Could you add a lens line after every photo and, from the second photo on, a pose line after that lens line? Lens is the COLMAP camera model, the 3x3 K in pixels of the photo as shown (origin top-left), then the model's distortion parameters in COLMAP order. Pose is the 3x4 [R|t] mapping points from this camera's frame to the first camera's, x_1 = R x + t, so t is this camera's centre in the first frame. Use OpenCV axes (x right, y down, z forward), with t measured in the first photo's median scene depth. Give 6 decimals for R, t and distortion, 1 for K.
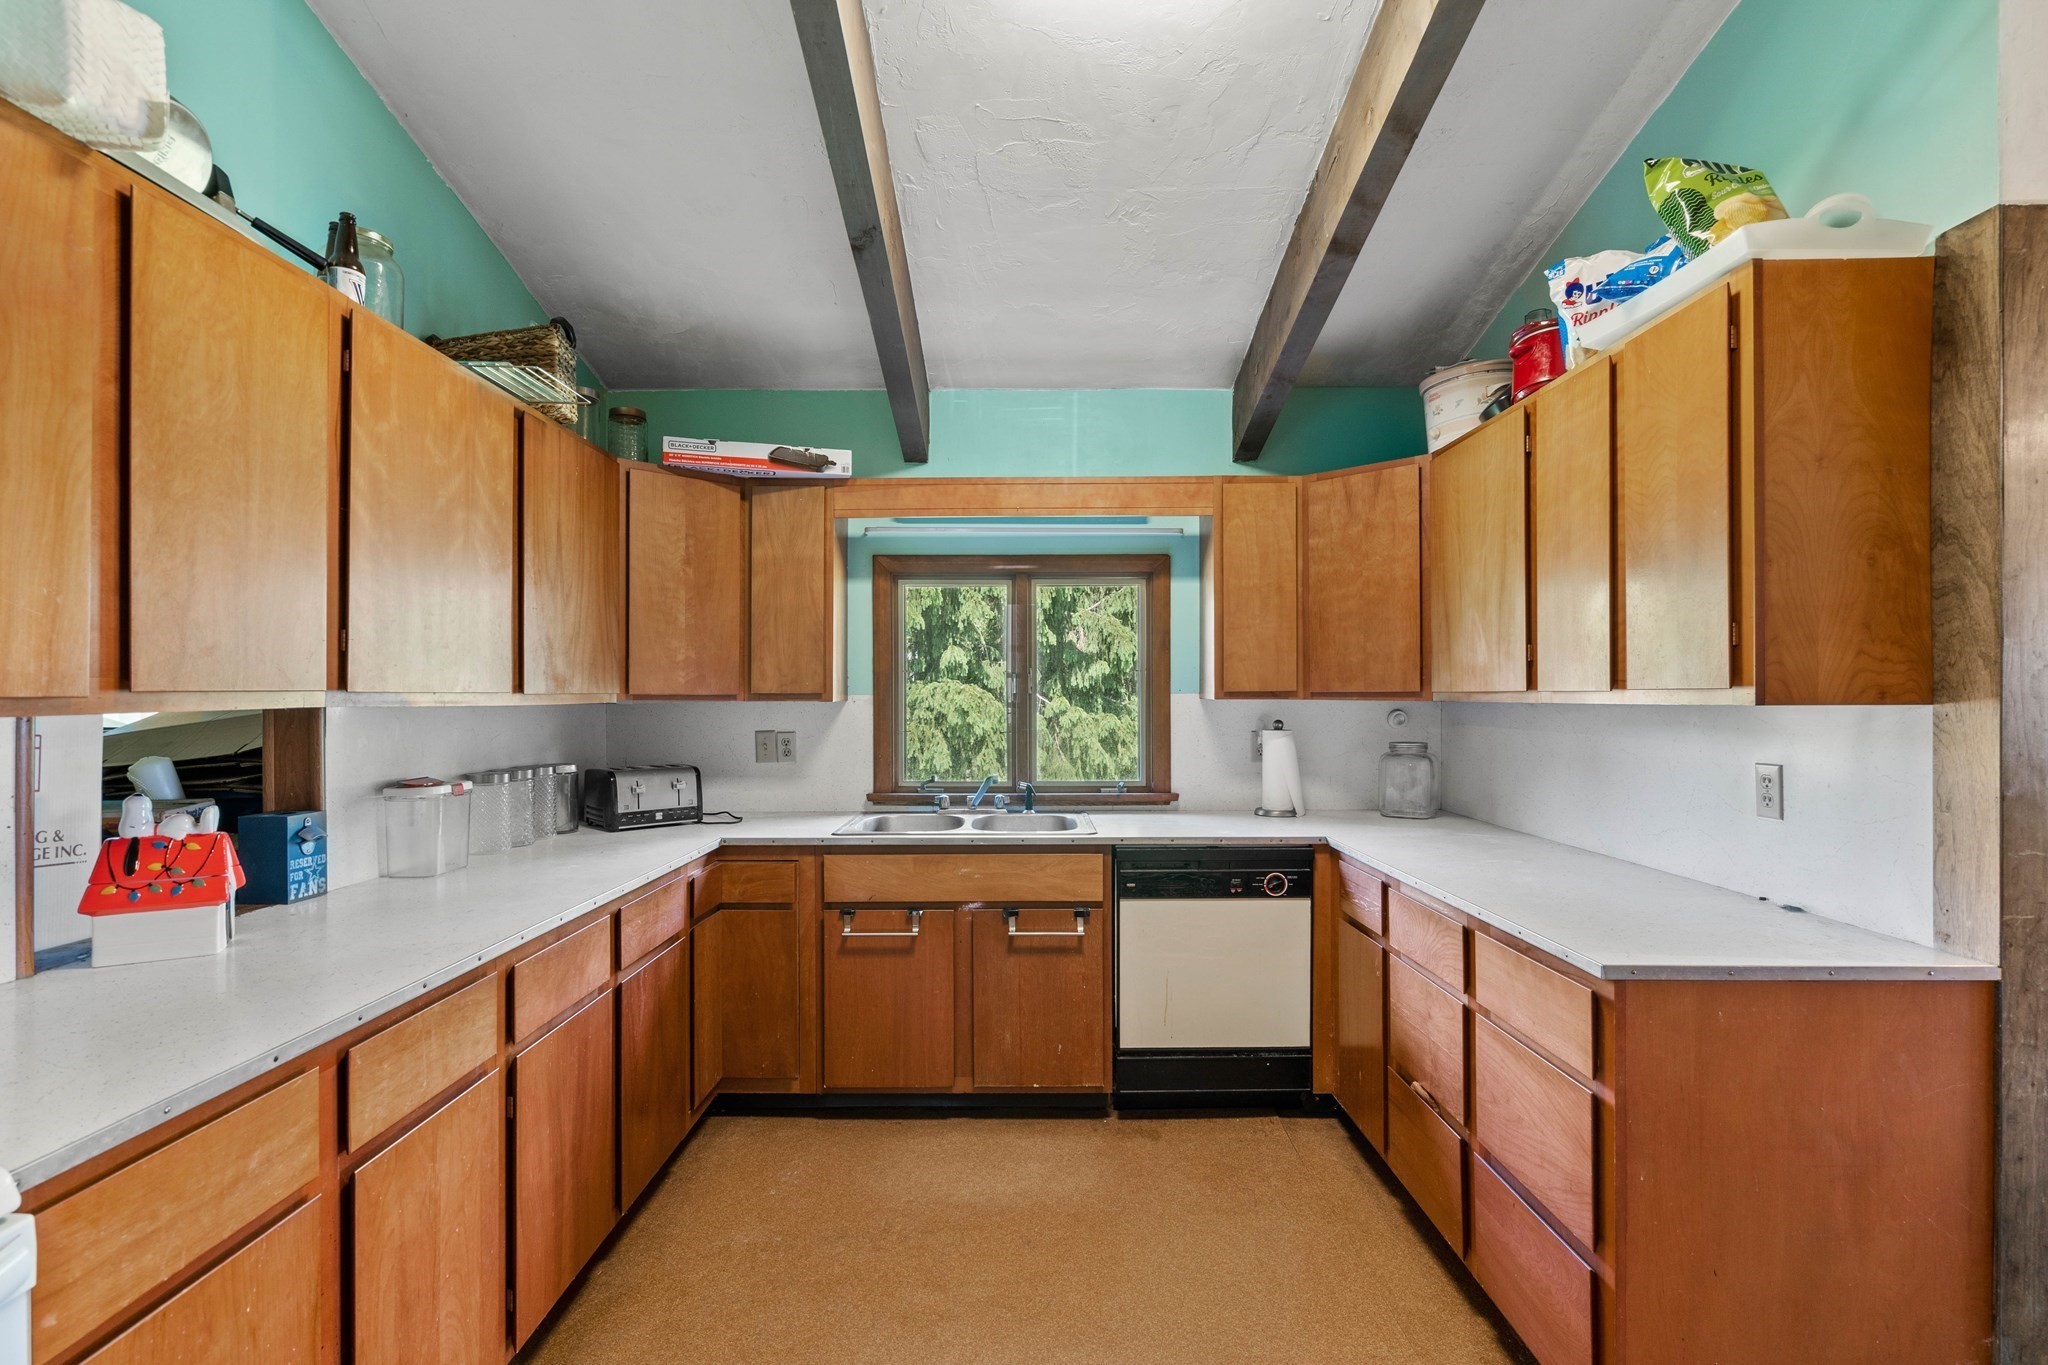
lens RADIAL K [[928.4, 0, 1024.0], [0, 928.4, 682.5], [0, 0, 1]] dist [-0.009420, 0.000588]
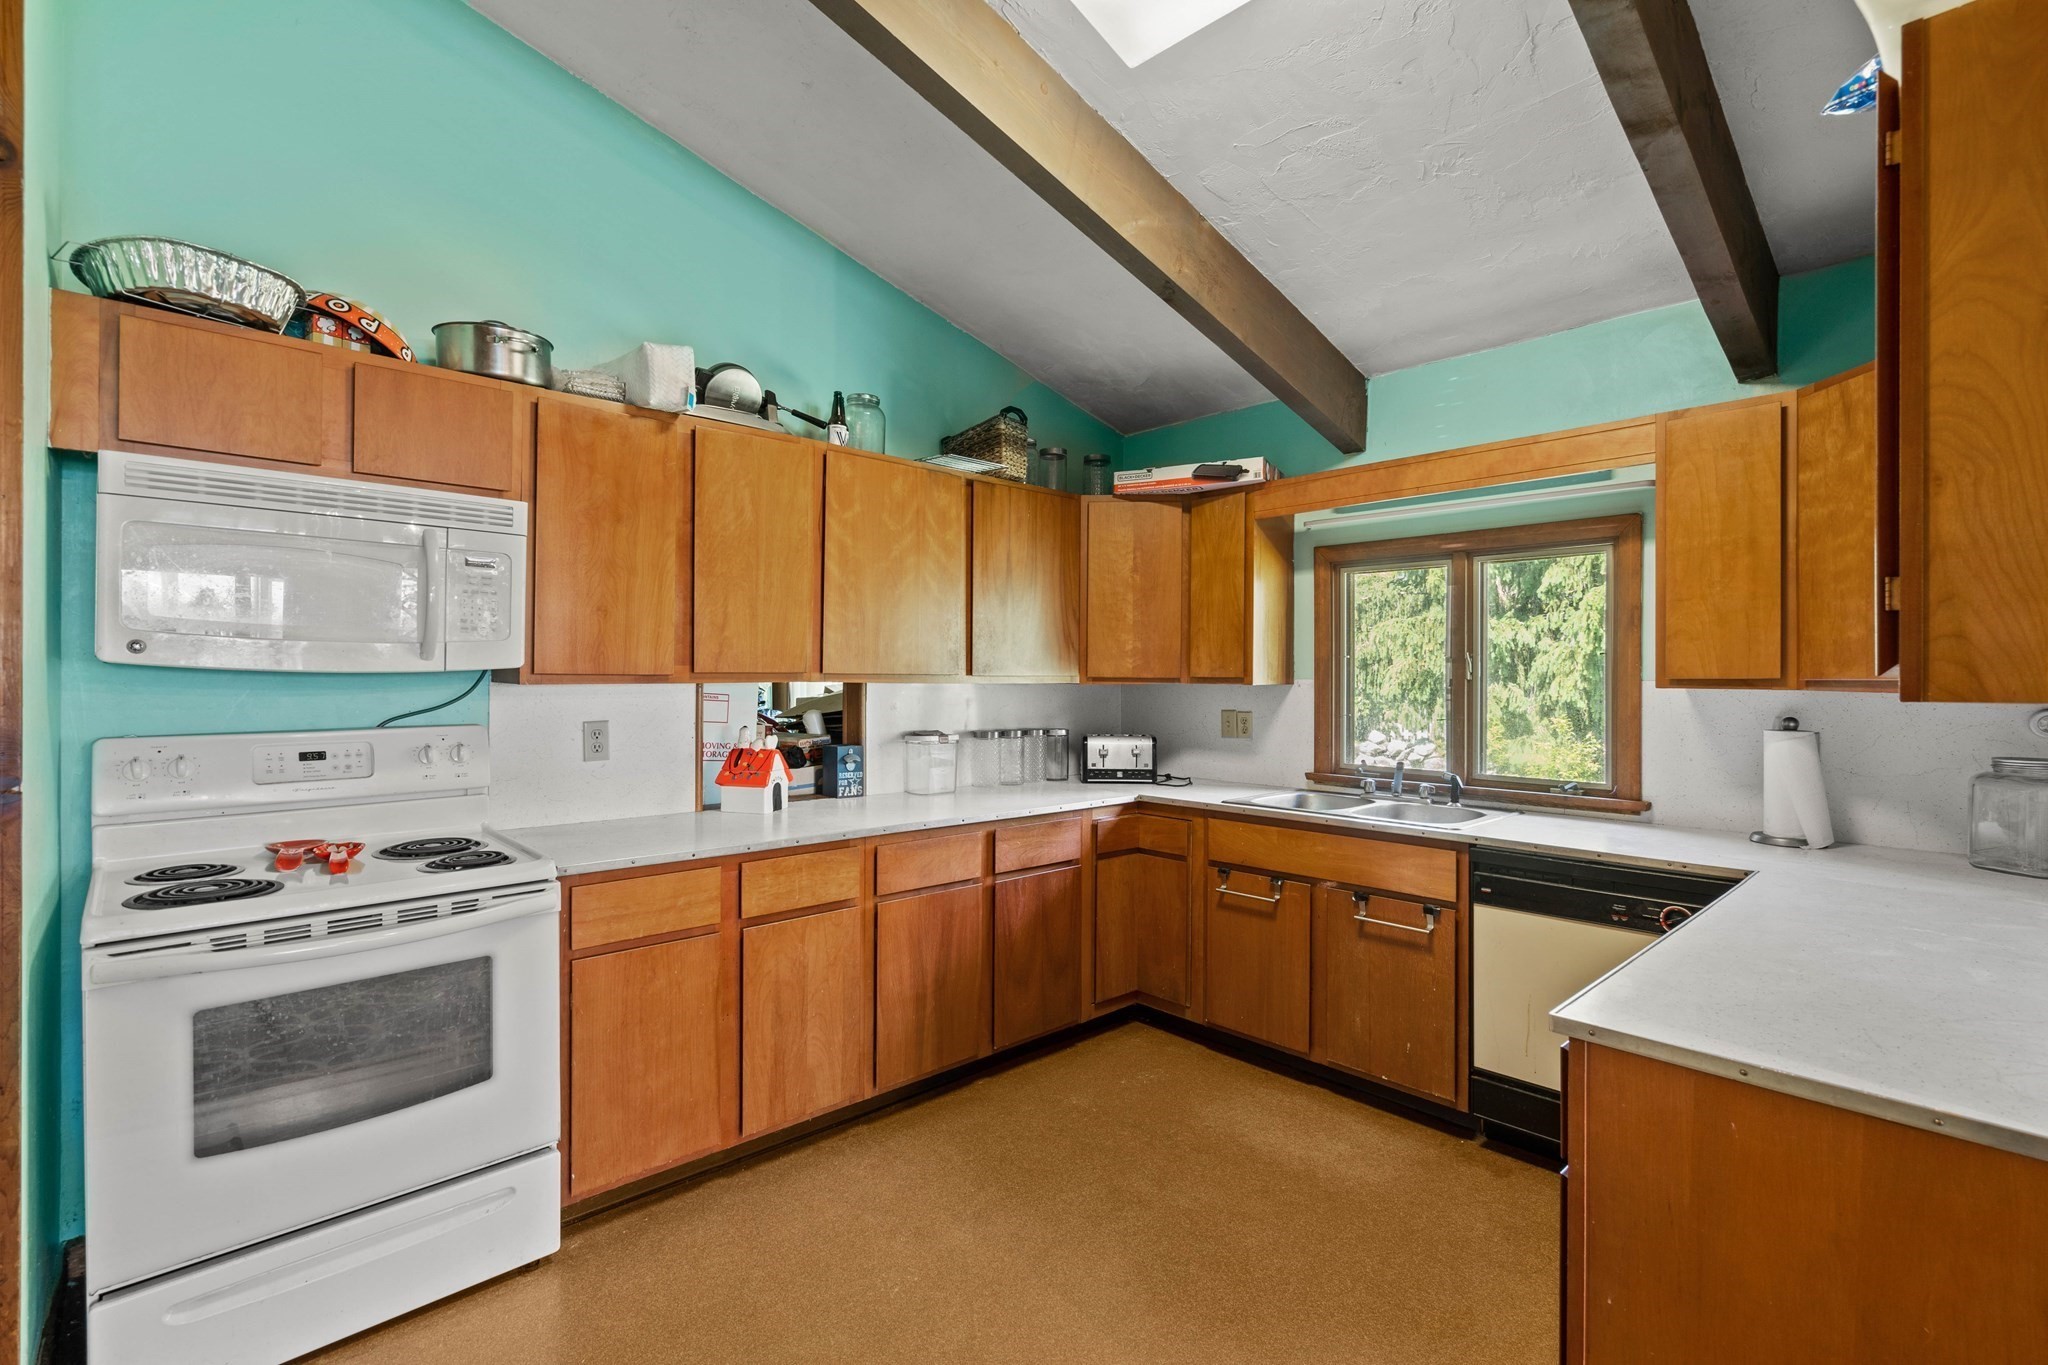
lens RADIAL K [[912.9, 0, 1023.1], [0, 912.9, 661.7], [0, 0, 1]] dist [-0.009188, 0.000551]
pose [[0.693879, -0.005743, -0.720069, 0.438787], [0.000853, 0.999974, -0.007154, 0.000454], [0.720091, 0.004350, 0.693866, 0.052451]]
